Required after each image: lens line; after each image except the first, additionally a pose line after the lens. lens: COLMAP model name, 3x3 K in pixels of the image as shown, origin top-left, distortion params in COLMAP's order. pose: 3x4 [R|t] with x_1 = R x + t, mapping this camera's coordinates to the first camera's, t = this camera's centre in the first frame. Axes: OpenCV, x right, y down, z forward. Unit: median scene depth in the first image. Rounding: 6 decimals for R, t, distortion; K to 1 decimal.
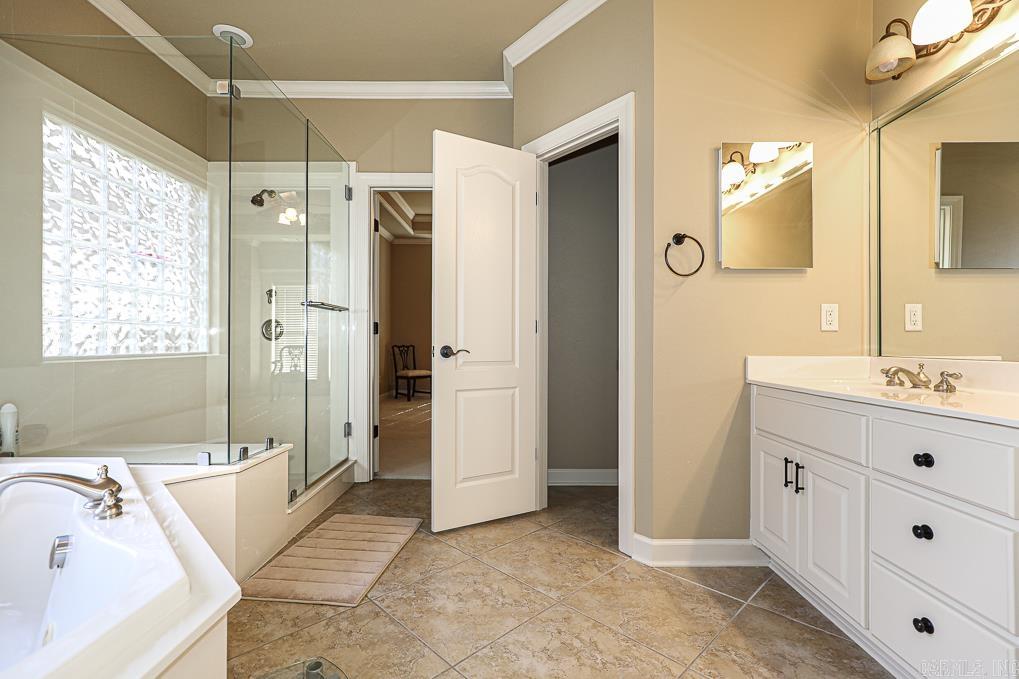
lens RADIAL K [[465.6, 0, 516.7], [0, 465.6, 348.7], [0, 0, 1]] dist [-0.010336, 0.003119]
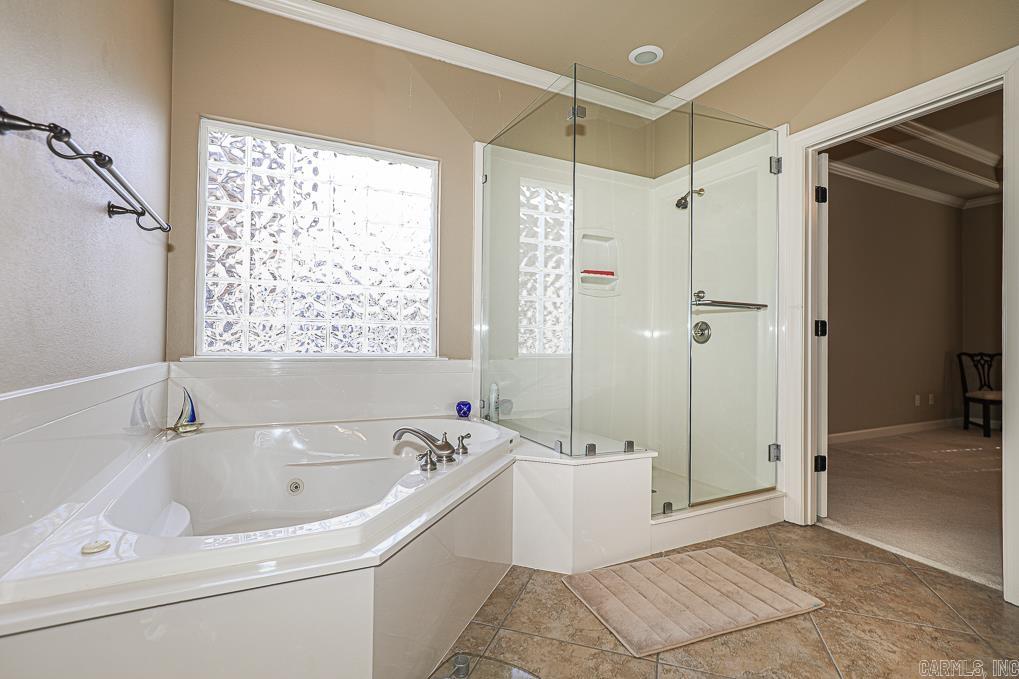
lens RADIAL K [[465.6, 0, 515.0], [0, 465.6, 343.0], [0, 0, 1]] dist [-0.010336, 0.003119]
pose [[0.444057, 0.004288, -0.895988, 0.183995], [-0.024600, 0.999670, -0.007408, -0.002243], [0.895661, 0.025331, 0.444016, 0.246503]]
